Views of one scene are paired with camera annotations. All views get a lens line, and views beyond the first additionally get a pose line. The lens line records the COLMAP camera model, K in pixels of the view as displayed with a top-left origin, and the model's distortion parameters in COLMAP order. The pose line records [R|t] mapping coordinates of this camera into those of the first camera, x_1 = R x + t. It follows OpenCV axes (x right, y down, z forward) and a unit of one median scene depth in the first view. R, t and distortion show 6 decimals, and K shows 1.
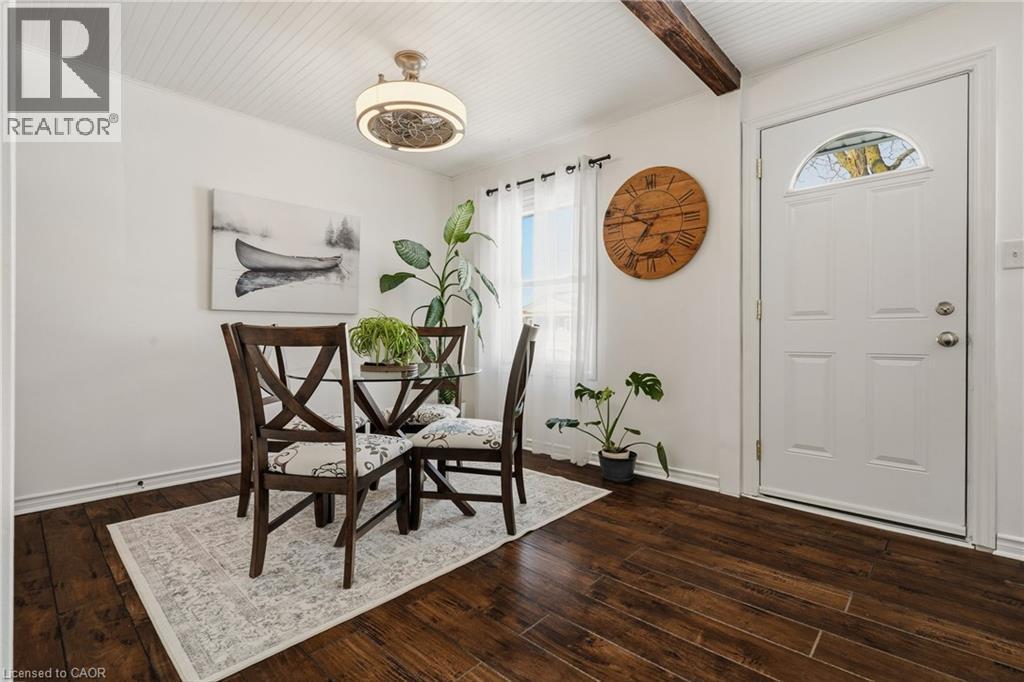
lens RADIAL K [[474.3, 0, 513.9], [0, 474.3, 343.2], [0, 0, 1]] dist [-0.003452, 0.000213]
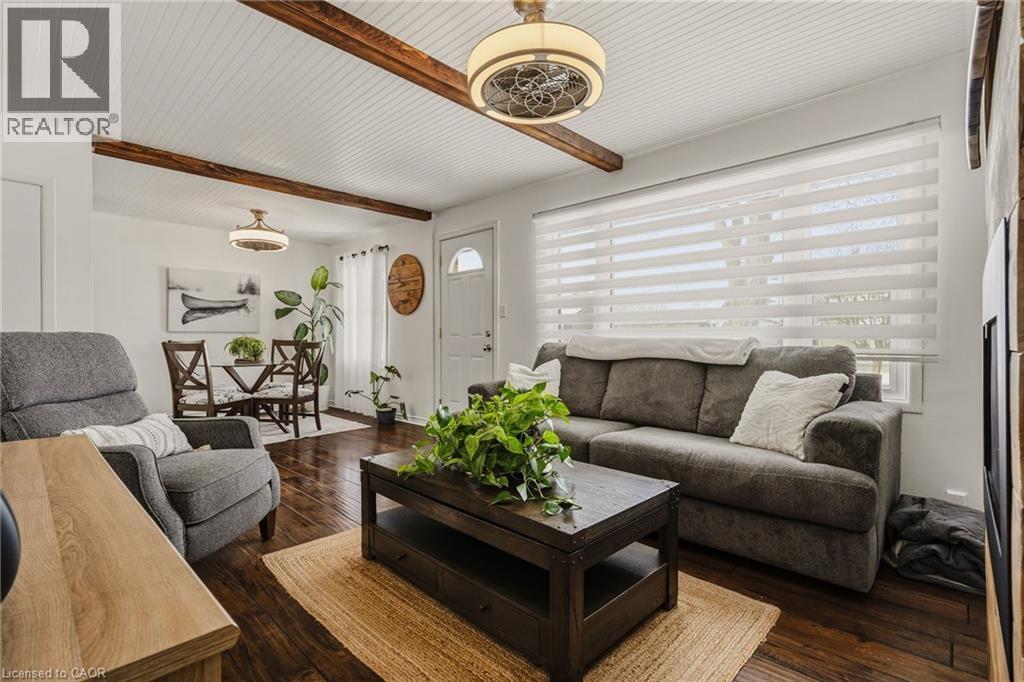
lens RADIAL K [[474.3, 0, 513.9], [0, 474.3, 343.2], [0, 0, 1]] dist [-0.003452, 0.000213]
pose [[0.999960, -0.001999, -0.008678, 0.707786], [0.001898, 0.999931, -0.011581, -0.001698], [0.008700, 0.011564, 0.999895, -0.813545]]
